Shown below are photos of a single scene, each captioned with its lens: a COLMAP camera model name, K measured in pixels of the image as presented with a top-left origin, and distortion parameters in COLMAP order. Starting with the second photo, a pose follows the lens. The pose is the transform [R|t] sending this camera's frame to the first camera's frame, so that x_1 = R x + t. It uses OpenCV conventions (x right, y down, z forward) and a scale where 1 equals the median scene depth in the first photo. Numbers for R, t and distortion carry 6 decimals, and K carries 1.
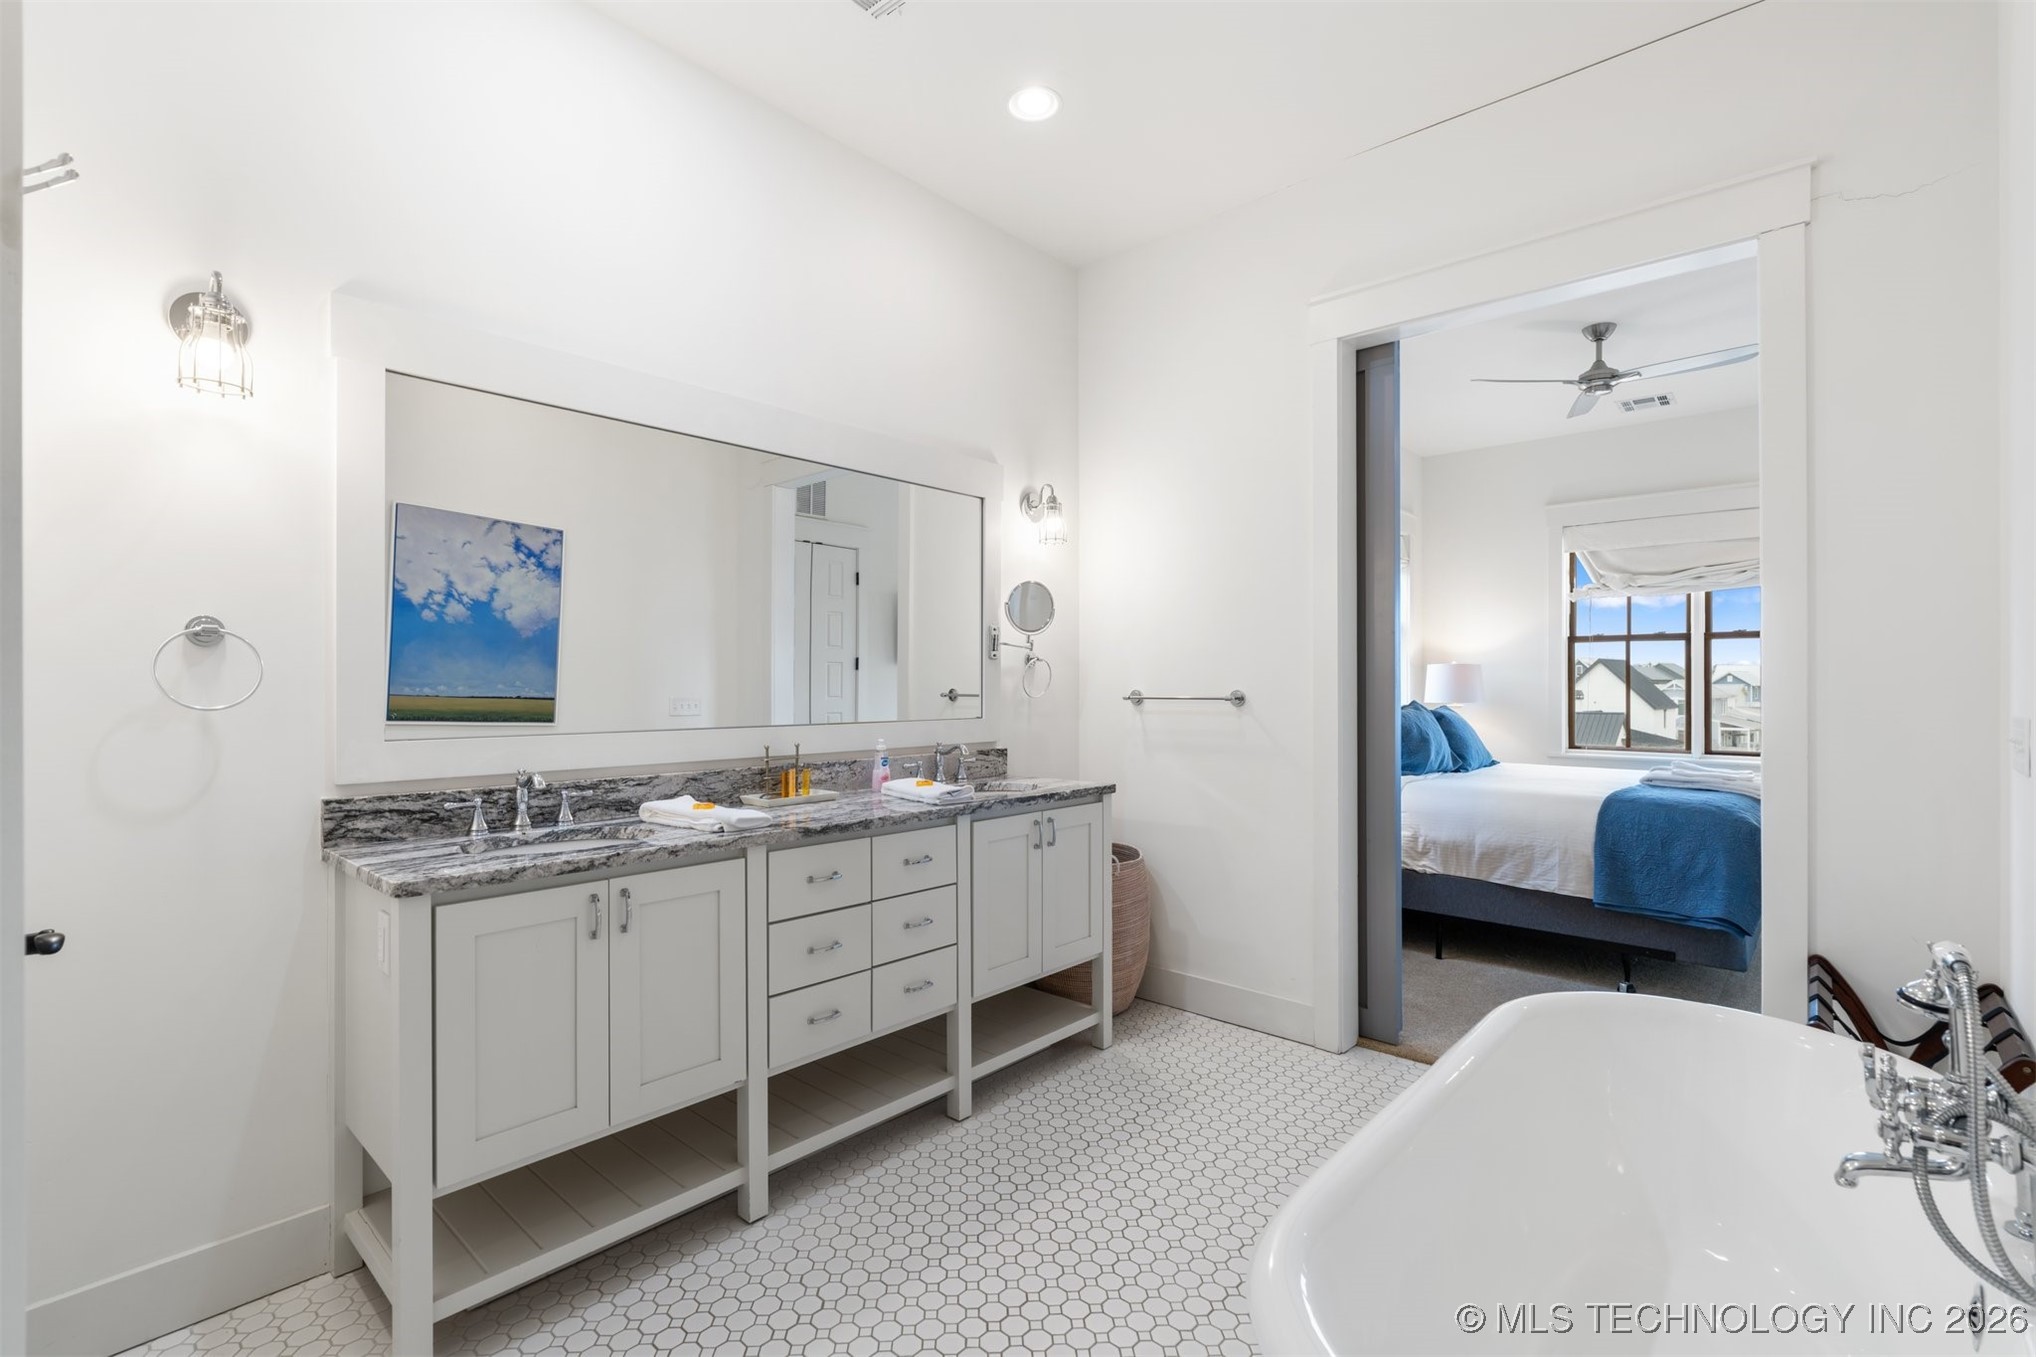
lens RADIAL K [[914.8, 0, 1014.8], [0, 914.8, 684.8], [0, 0, 1]] dist [-0.023024, 0.014258]
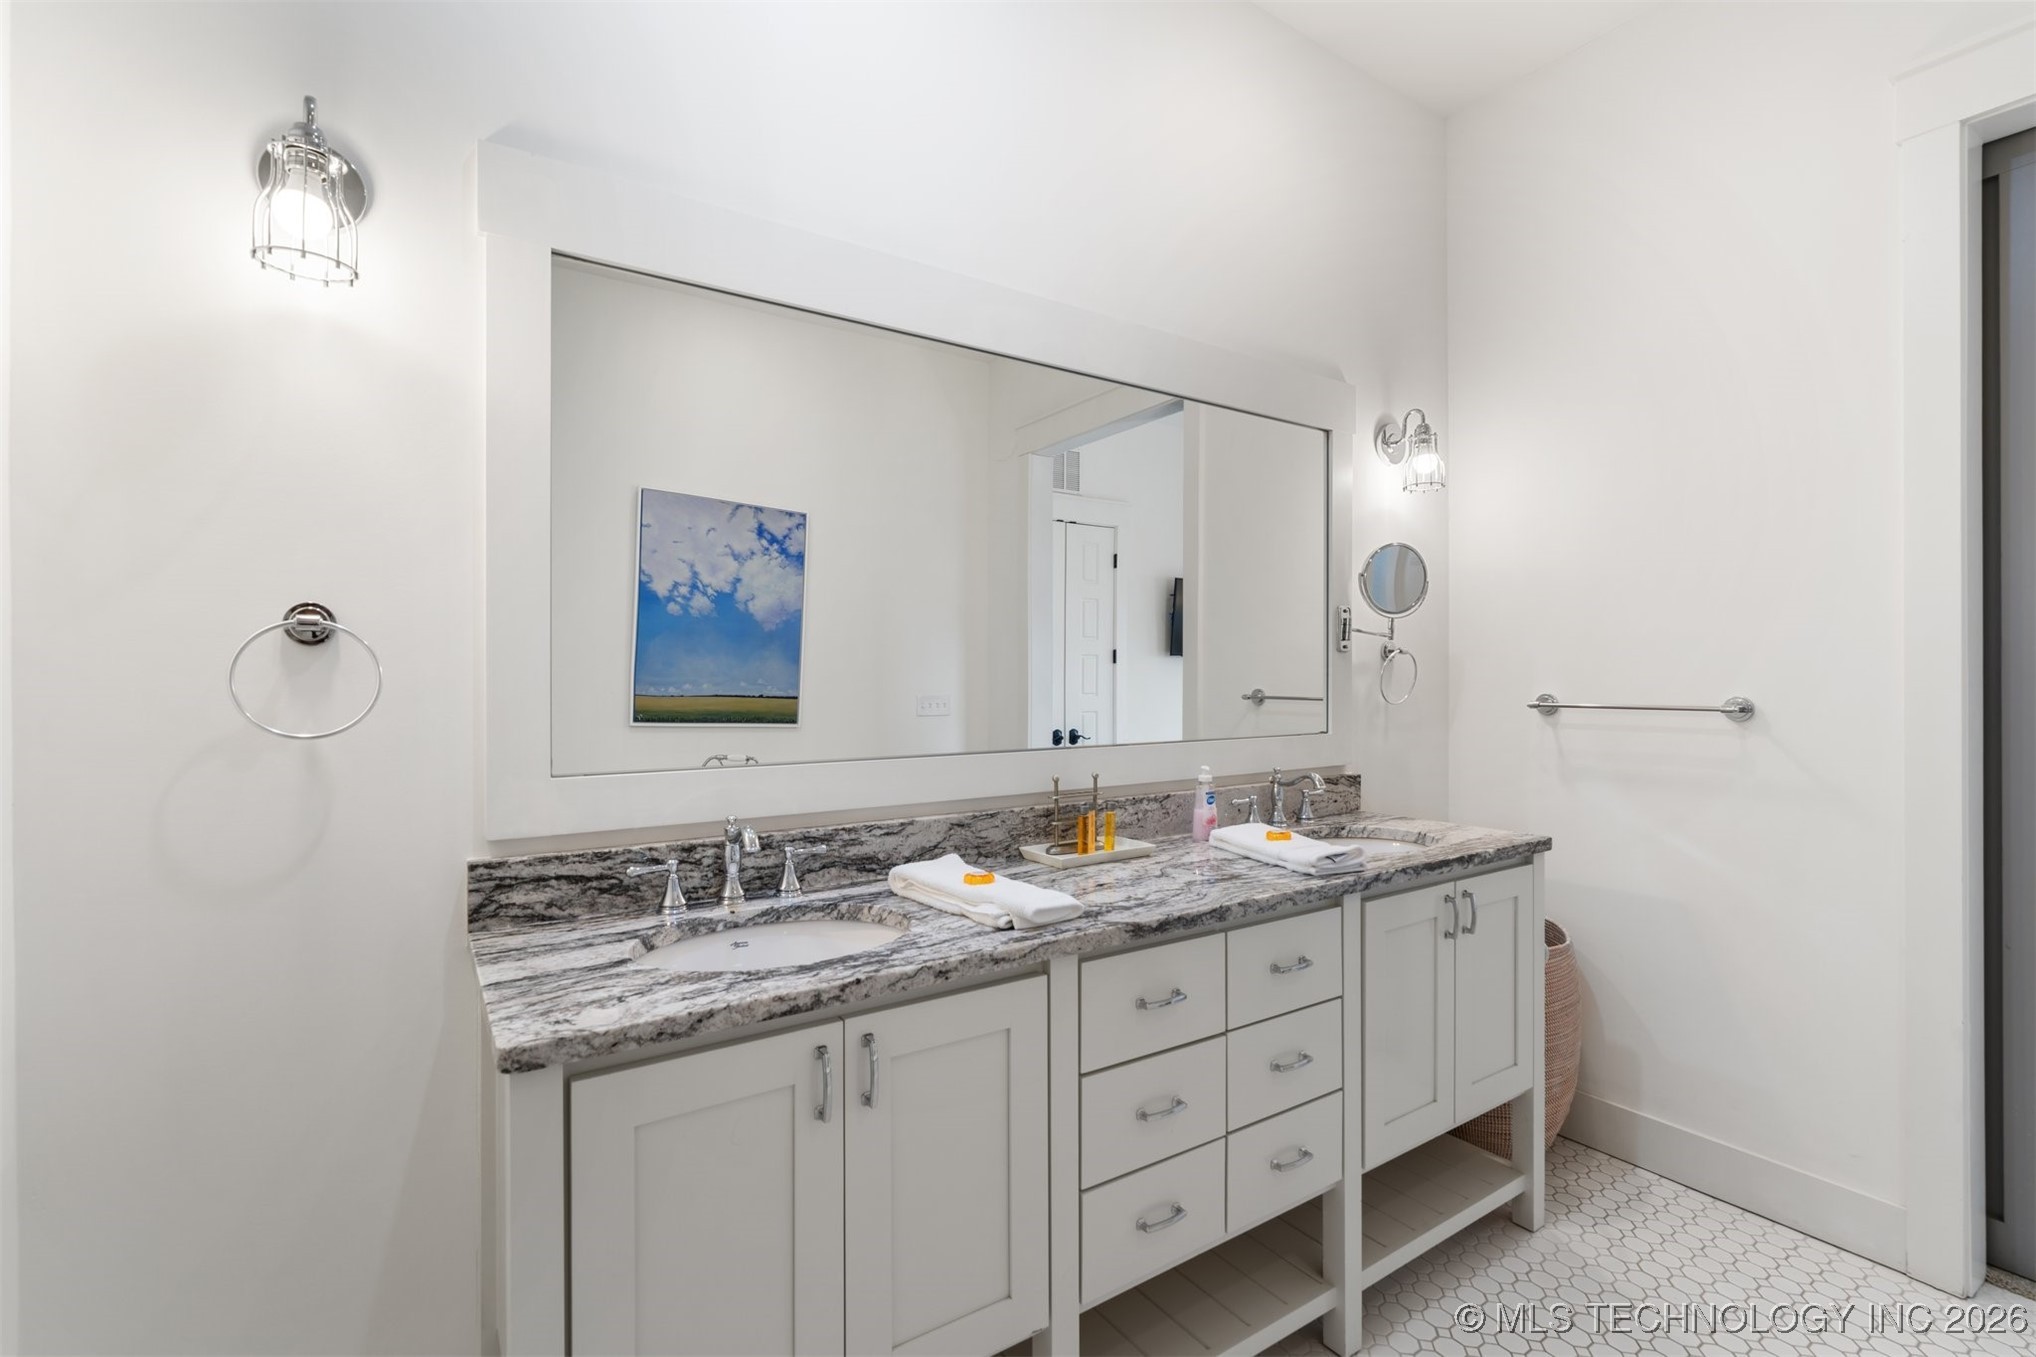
lens RADIAL K [[937.5, 0, 1011.4], [0, 937.5, 674.0], [0, 0, 1]] dist [-0.010713, -0.000047]
pose [[0.967625, -0.001821, -0.252386, -0.107758], [0.001324, 0.999997, -0.002141, -0.011046], [0.252389, 0.001737, 0.967624, 0.254091]]
